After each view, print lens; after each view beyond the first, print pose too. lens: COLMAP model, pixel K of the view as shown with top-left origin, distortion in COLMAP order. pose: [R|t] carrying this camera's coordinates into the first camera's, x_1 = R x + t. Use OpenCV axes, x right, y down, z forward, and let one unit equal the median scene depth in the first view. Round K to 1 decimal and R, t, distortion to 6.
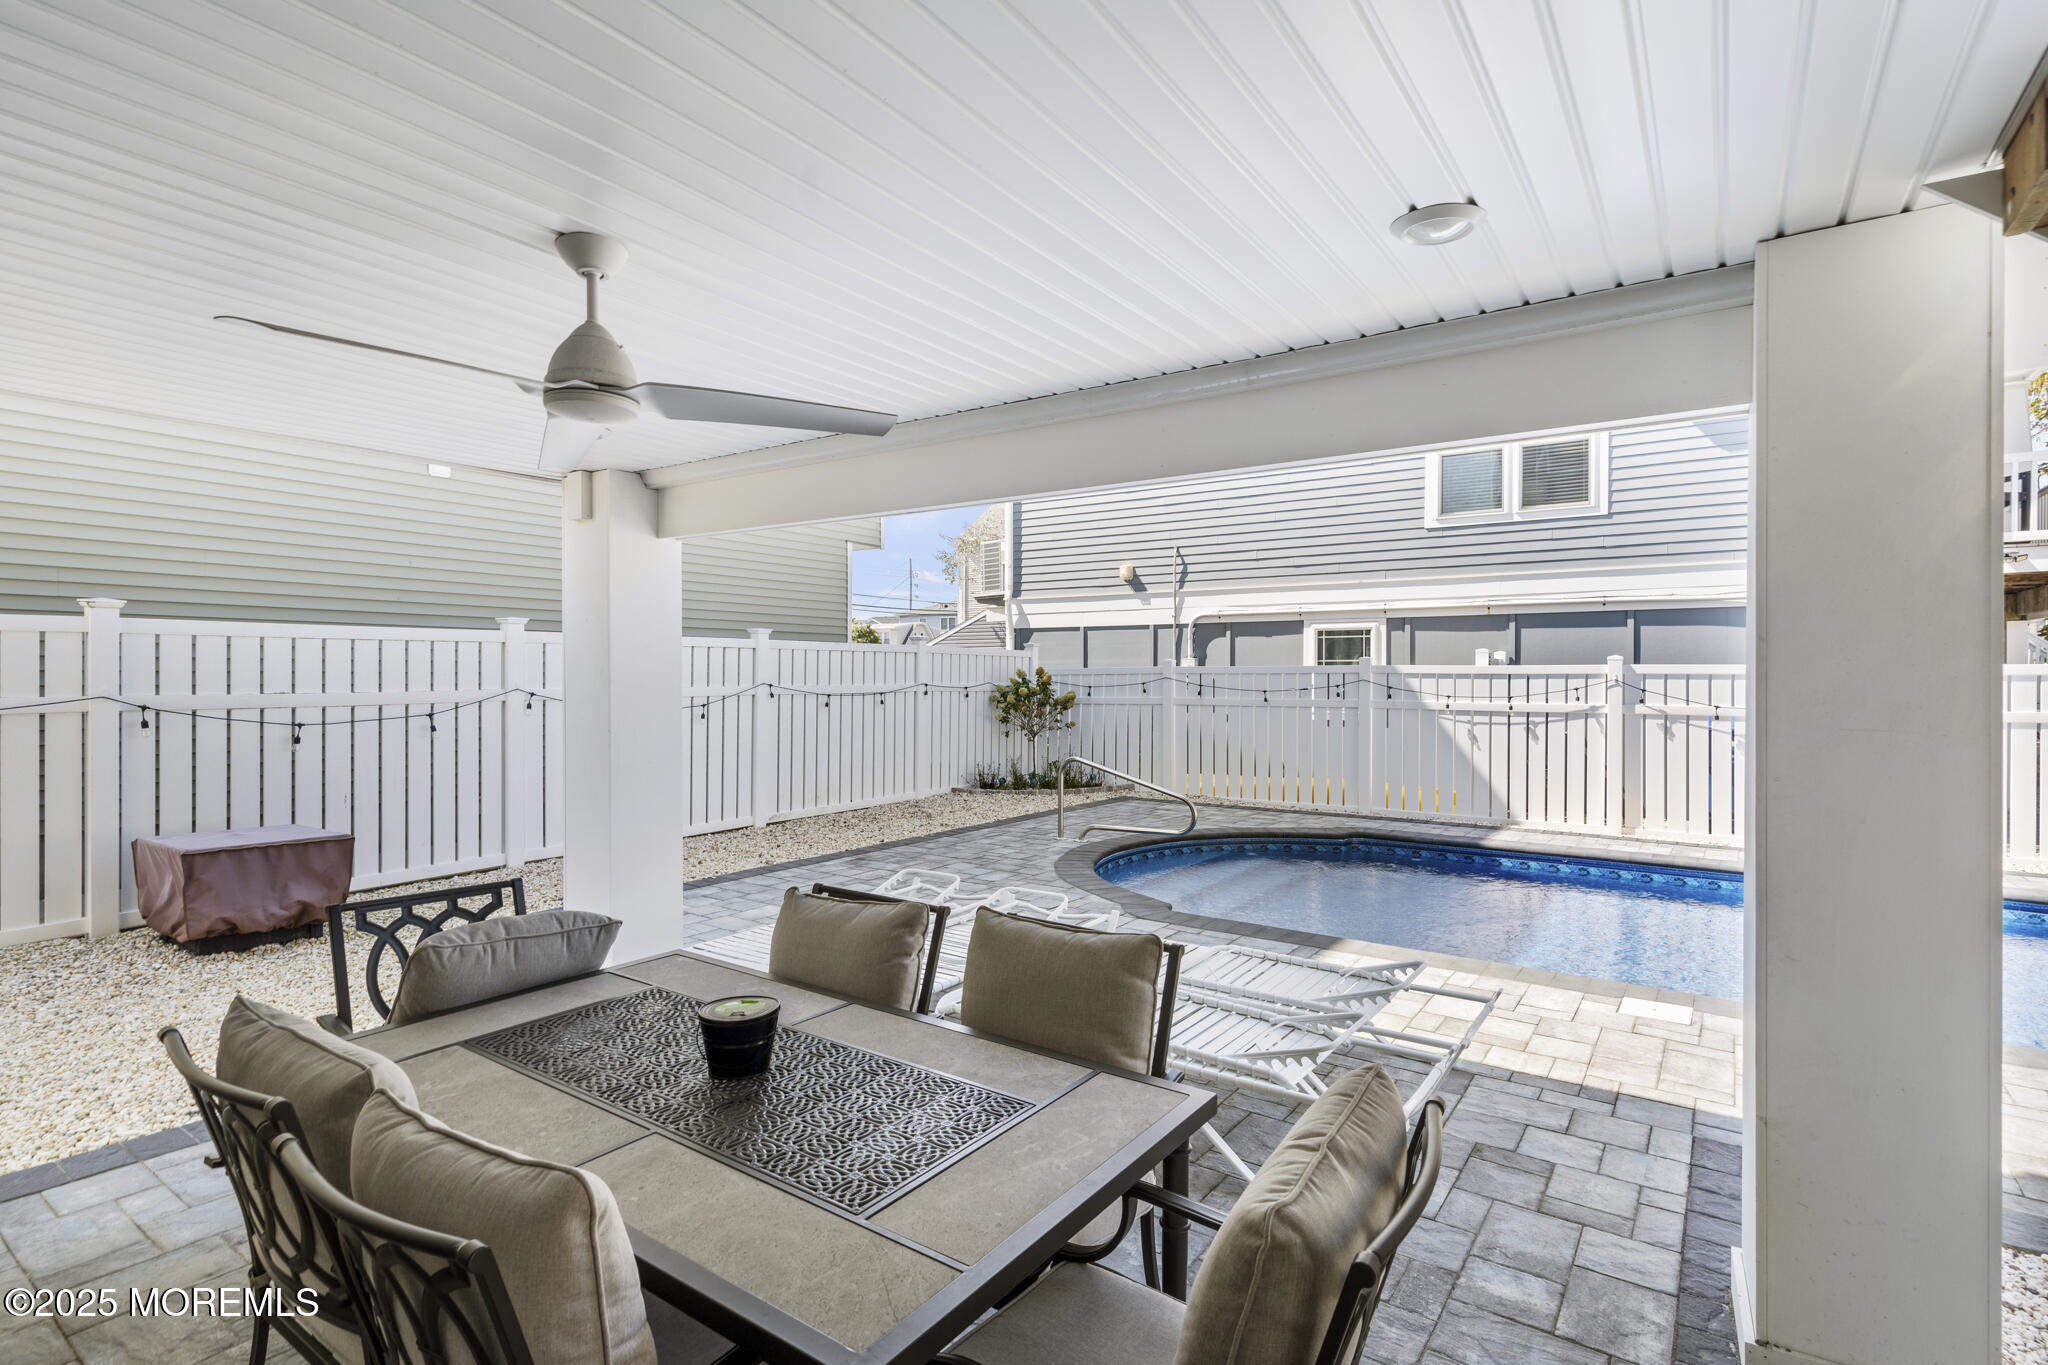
lens RADIAL K [[1000.7, 0, 1017.0], [0, 1000.7, 681.2], [0, 0, 1]] dist [-0.000314, 0.000164]
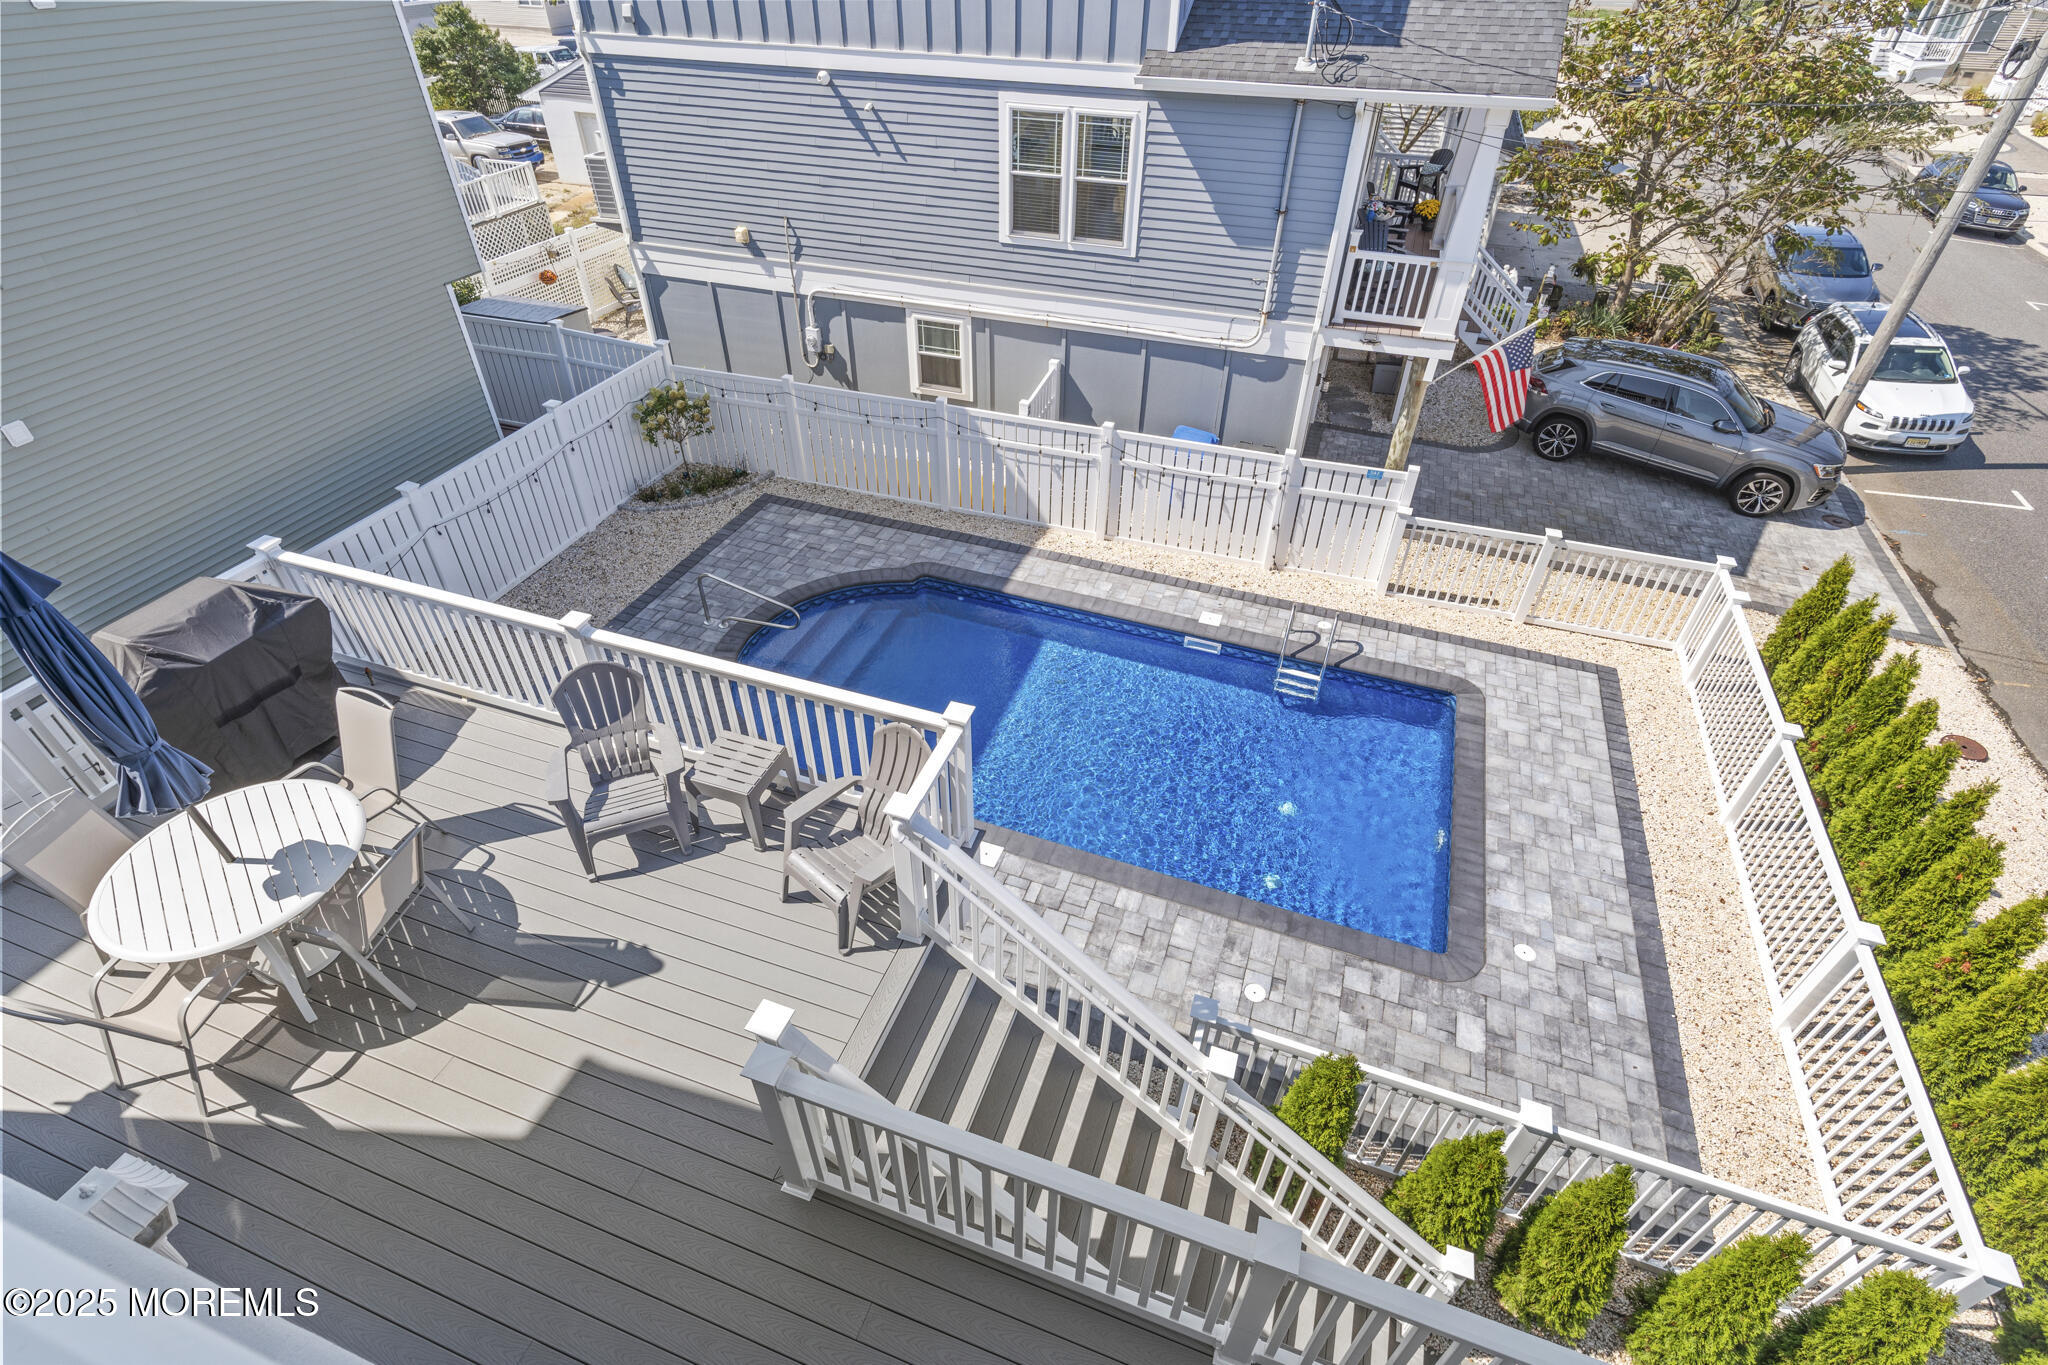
lens RADIAL K [[1000.7, 0, 1023.5], [0, 1000.7, 678.0], [0, 0, 1]] dist [-0.000314, 0.000164]
pose [[0.966246, -0.161189, 0.200963, 0.121747], [0.000698, 0.781710, 0.623641, -0.446363], [-0.257619, -0.602451, 0.755437, -0.142935]]
